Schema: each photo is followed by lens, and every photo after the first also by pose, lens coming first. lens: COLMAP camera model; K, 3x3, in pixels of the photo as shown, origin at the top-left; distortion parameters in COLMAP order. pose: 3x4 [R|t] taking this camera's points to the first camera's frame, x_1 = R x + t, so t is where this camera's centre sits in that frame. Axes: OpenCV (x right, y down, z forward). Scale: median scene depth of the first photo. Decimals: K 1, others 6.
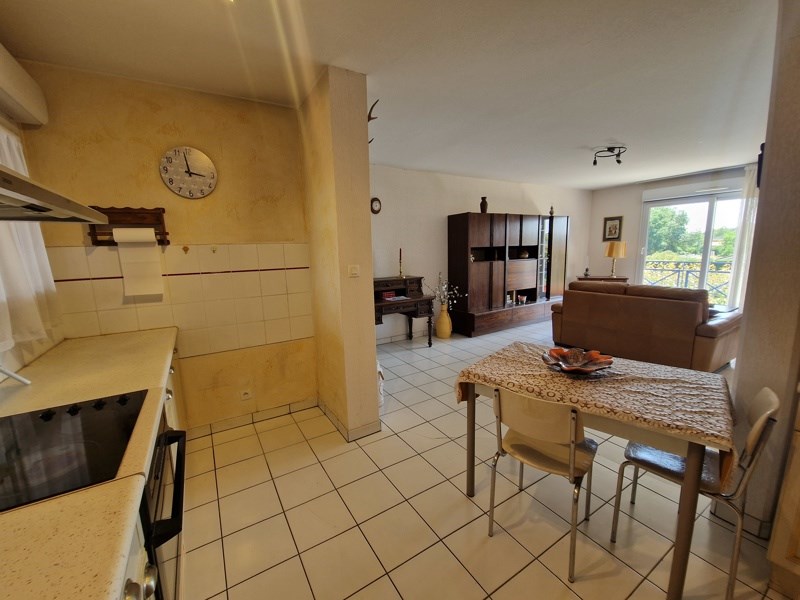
lens RADIAL K [[327.2, 0, 398.6], [0, 327.2, 301.8], [0, 0, 1]] dist [0.003884, -0.001670]
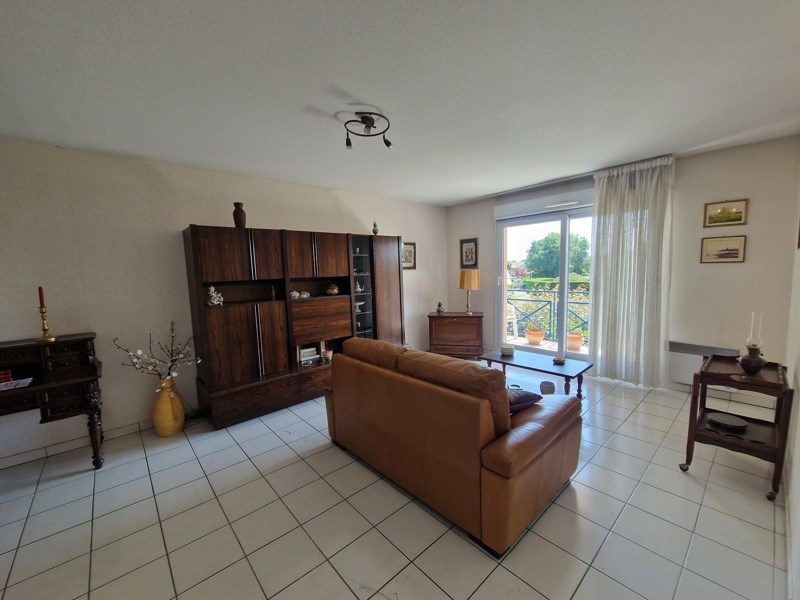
lens RADIAL K [[327.2, 0, 399.0], [0, 327.2, 302.1], [0, 0, 1]] dist [0.003884, -0.001670]
pose [[0.983665, -0.021362, 0.178739, 0.450302], [0.033228, 0.997418, -0.063660, -0.077032], [-0.176918, 0.068559, 0.981835, 0.332808]]
